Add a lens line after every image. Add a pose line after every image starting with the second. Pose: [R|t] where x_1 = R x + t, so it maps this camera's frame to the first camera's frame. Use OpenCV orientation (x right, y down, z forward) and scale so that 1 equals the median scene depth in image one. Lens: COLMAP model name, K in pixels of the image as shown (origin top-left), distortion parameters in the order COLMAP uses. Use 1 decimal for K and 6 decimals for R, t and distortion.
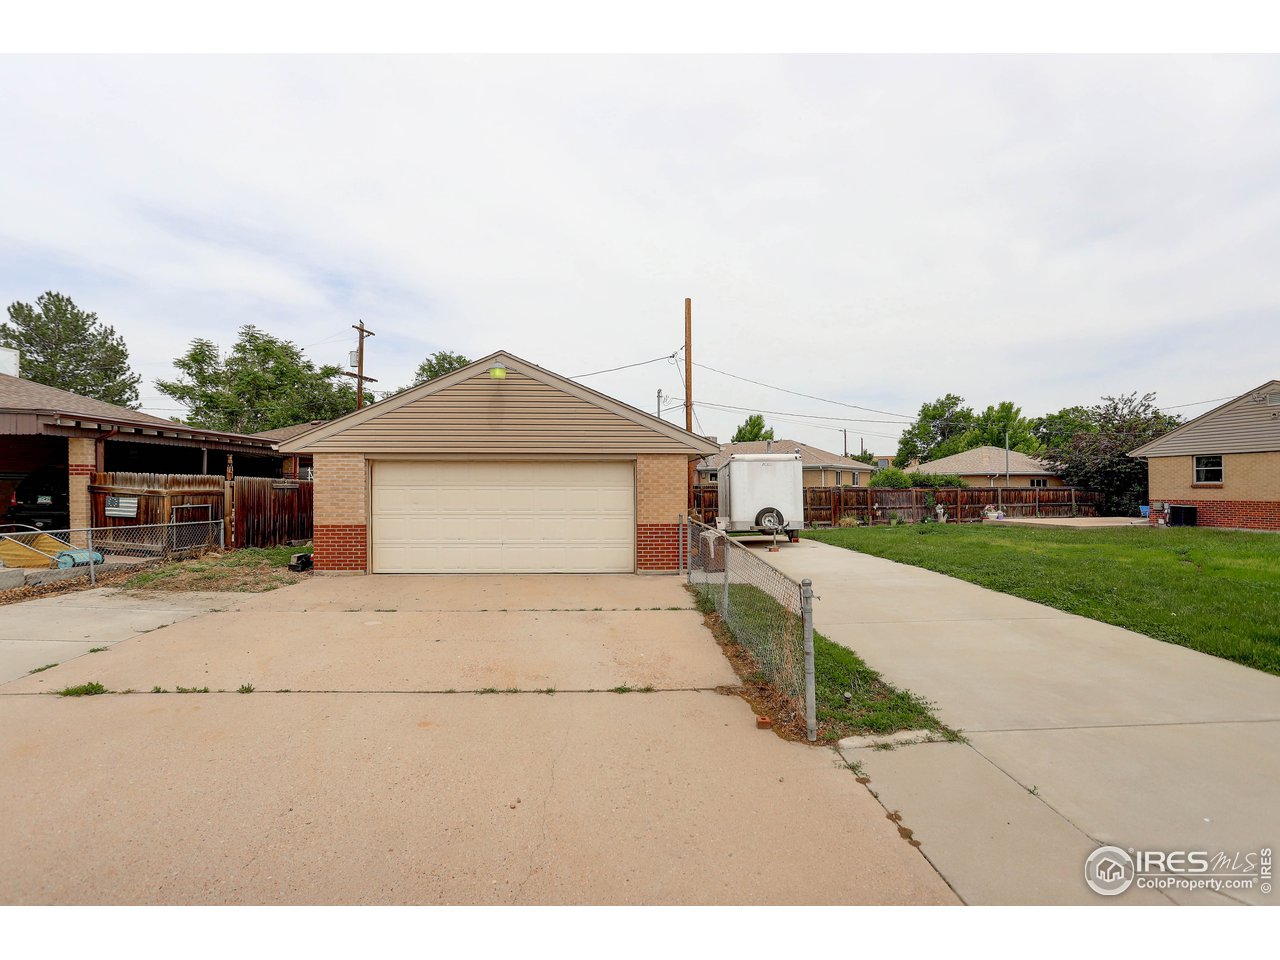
lens RADIAL K [[629.2, 0, 633.2], [0, 629.2, 487.0], [0, 0, 1]] dist [-0.039303, 0.014139]
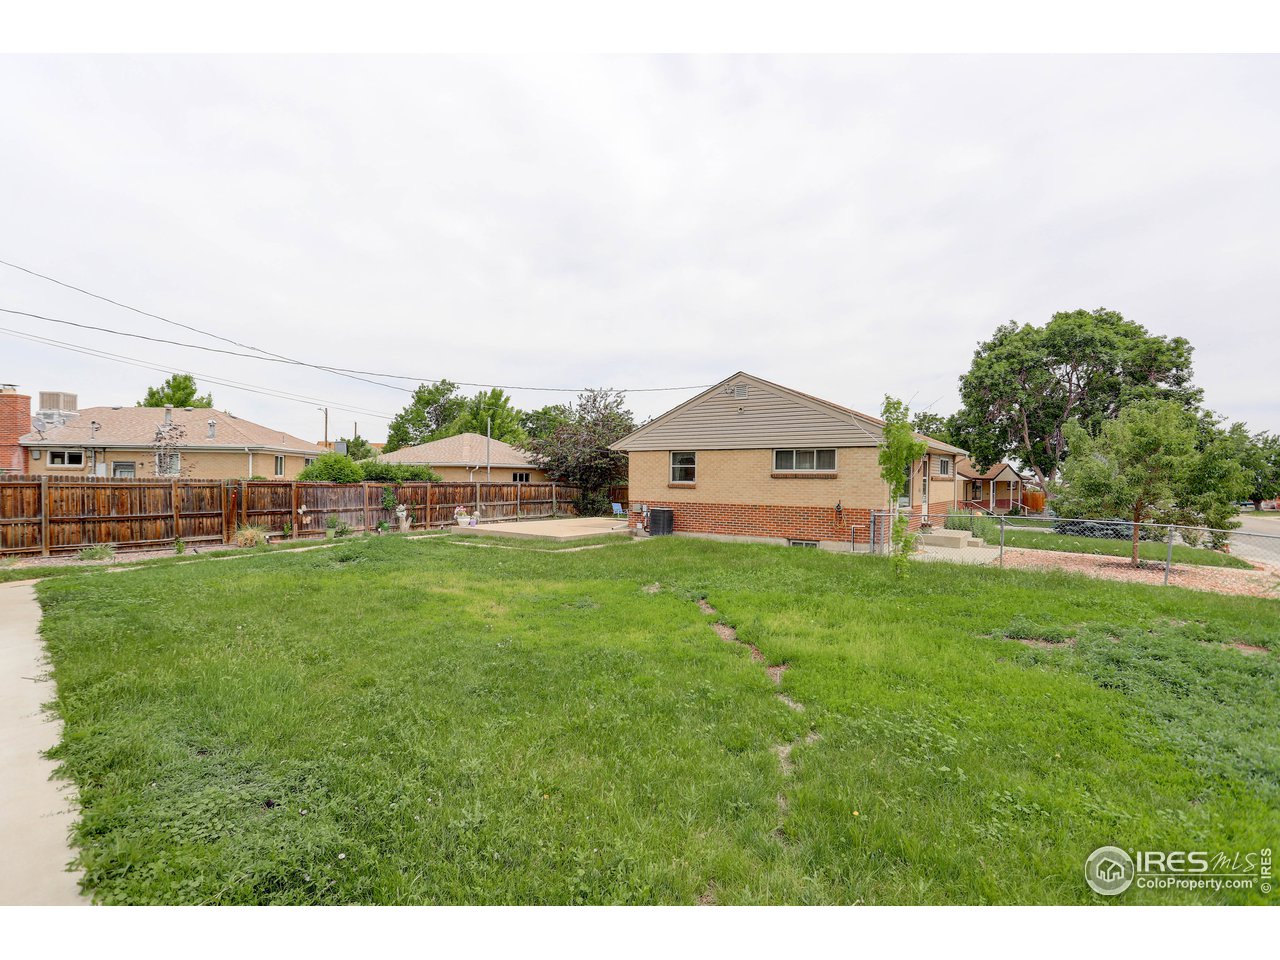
lens RADIAL K [[629.2, 0, 631.2], [0, 629.2, 479.9], [0, 0, 1]] dist [-0.039303, 0.014139]
pose [[0.737000, 0.013311, 0.675762, 0.217681], [-0.017817, 0.999841, -0.000263, -0.006980], [-0.675658, -0.011846, 0.737120, 0.310564]]
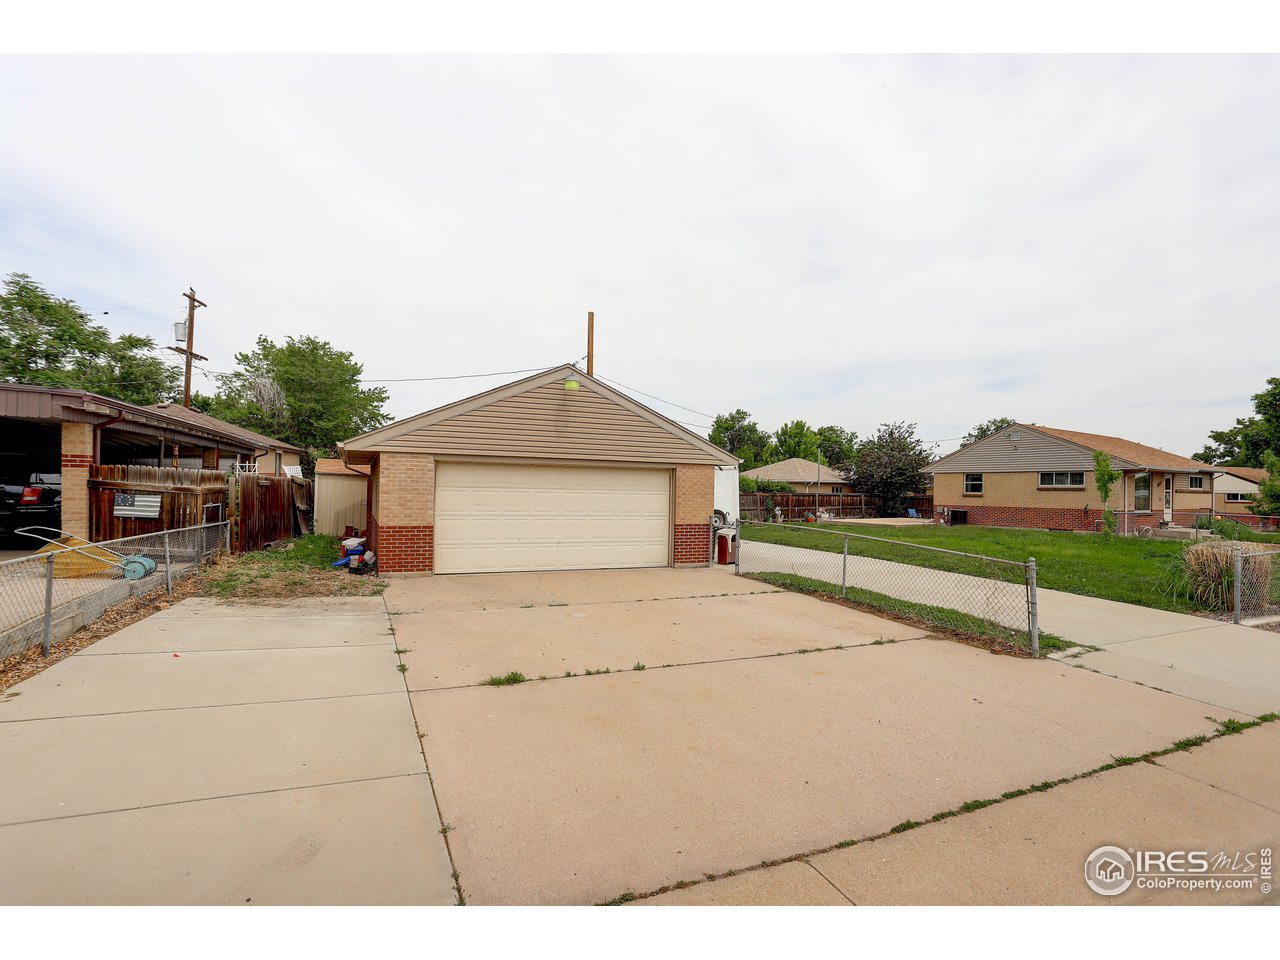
lens RADIAL K [[629.2, 0, 636.6], [0, 629.2, 482.4], [0, 0, 1]] dist [-0.039303, 0.014139]
pose [[0.933437, 0.021453, 0.358100, -0.214639], [-0.019389, 0.999768, -0.009353, -0.002562], [-0.358218, 0.001787, 0.933636, -0.022754]]
